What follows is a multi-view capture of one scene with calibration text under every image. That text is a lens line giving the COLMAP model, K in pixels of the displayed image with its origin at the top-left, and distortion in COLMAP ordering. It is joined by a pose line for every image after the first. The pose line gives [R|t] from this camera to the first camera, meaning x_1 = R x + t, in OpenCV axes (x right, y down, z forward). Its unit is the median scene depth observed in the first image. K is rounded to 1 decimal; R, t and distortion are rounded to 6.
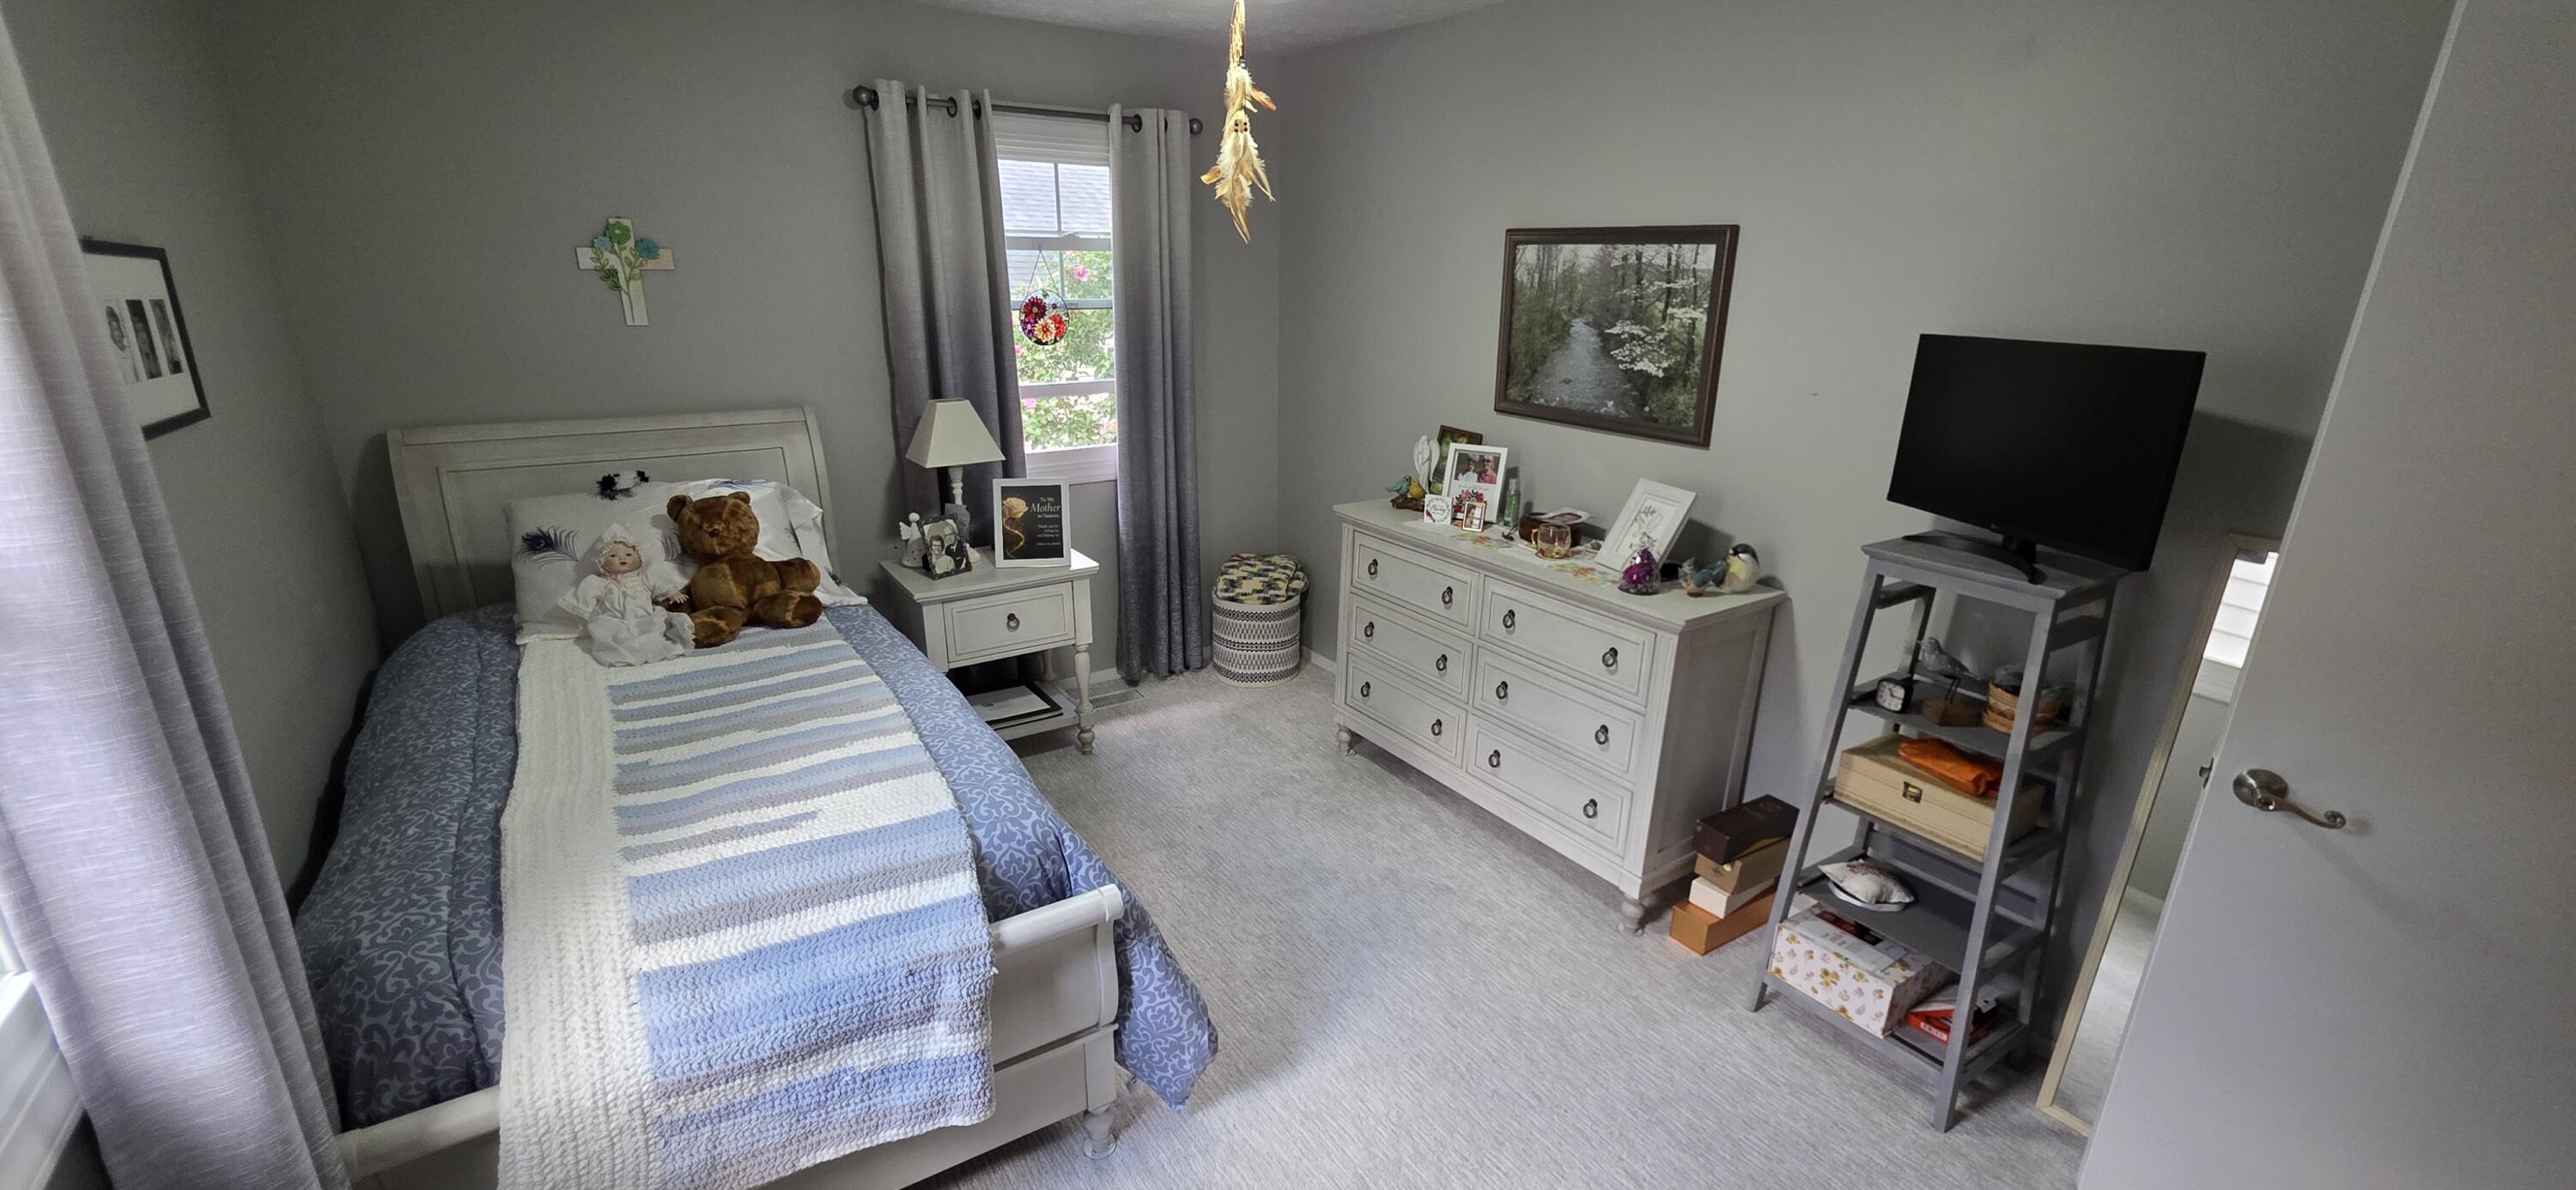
lens RADIAL K [[1034.3, 0, 1281.3], [0, 1034.3, 598.1], [0, 0, 1]] dist [0.001245, -0.000690]
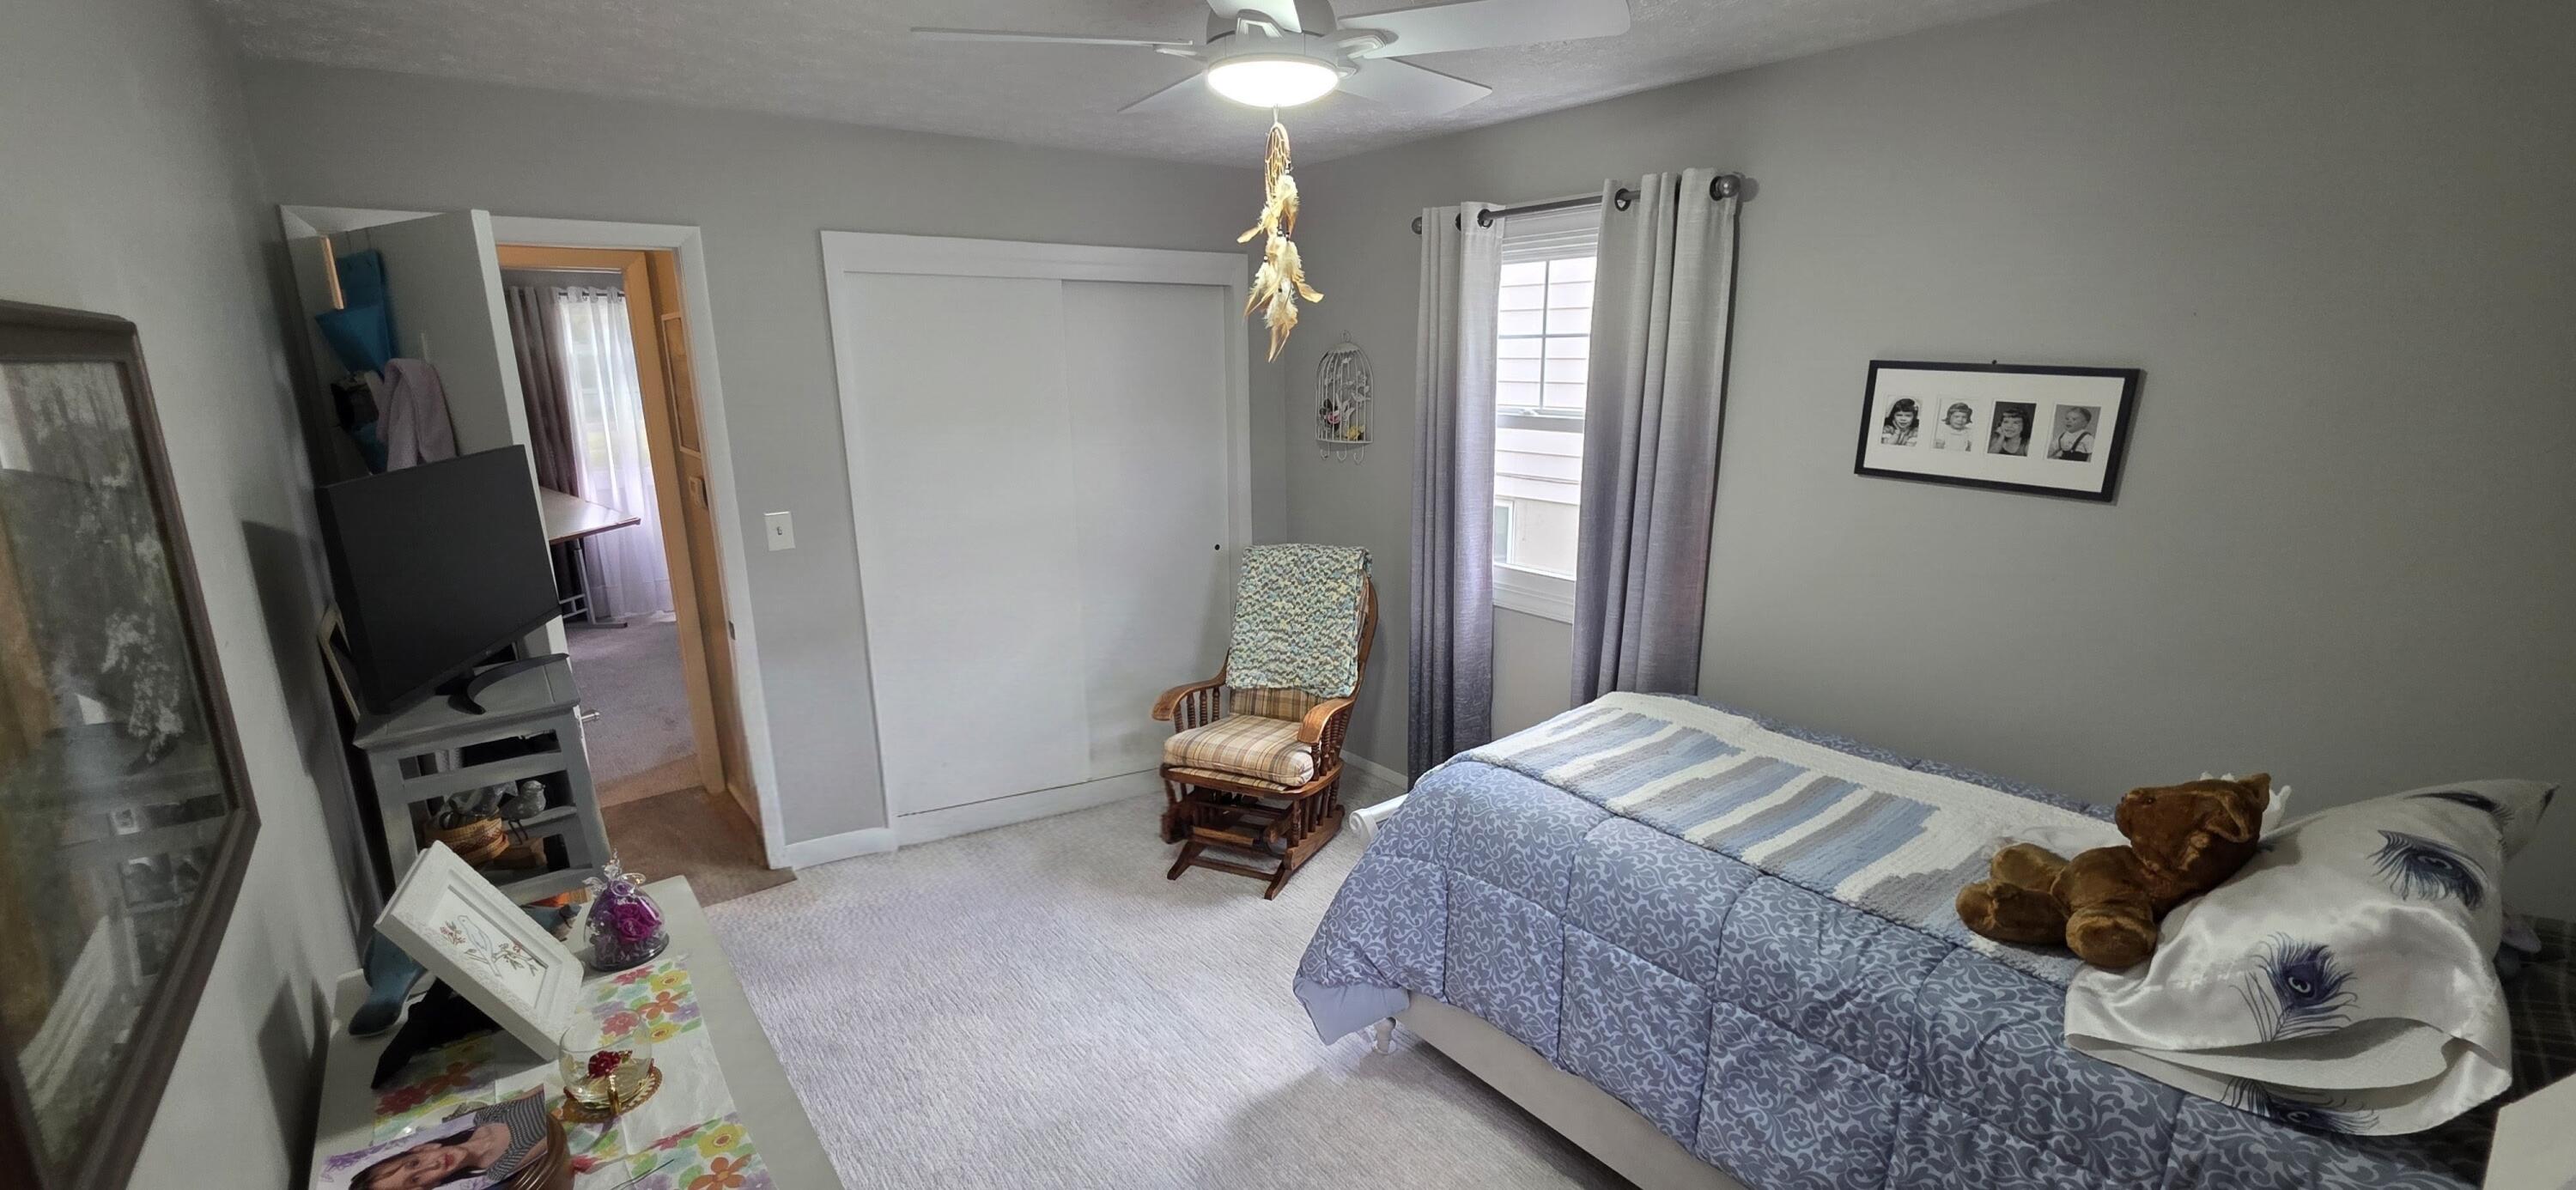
lens RADIAL K [[1034.3, 0, 1289.8], [0, 1034.3, 598.1], [0, 0, 1]] dist [0.001245, -0.000690]
pose [[-0.995895, 0.014991, -0.089271, 0.043728], [-0.034152, 0.851085, 0.523916, -0.625573], [0.083831, 0.524814, -0.847079, 1.831410]]
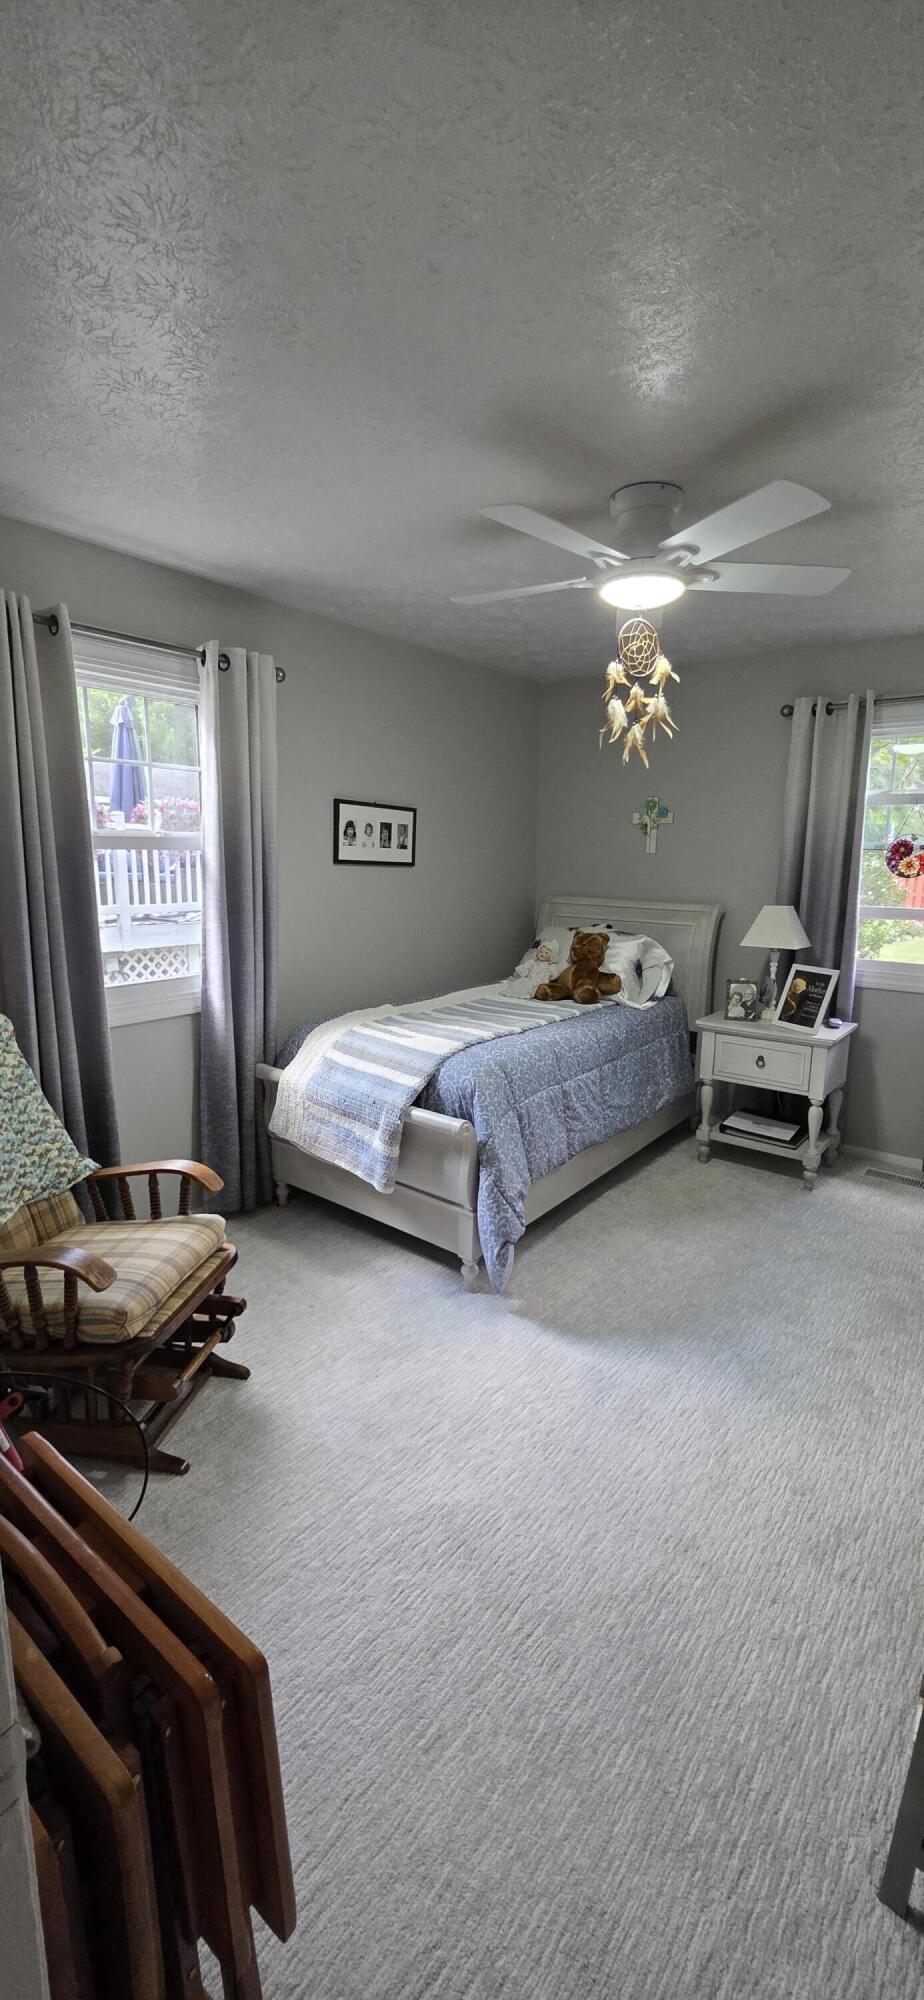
lens RADIAL K [[803.0, 0, 468.1], [0, 803.0, 997.8], [0, 0, 1]] dist [0.001245, -0.000690]
pose [[0.313121, 0.162631, -0.935685, 1.016610], [-0.301237, 0.951362, 0.064548, -0.016965], [0.900673, 0.261651, 0.346882, 0.420550]]
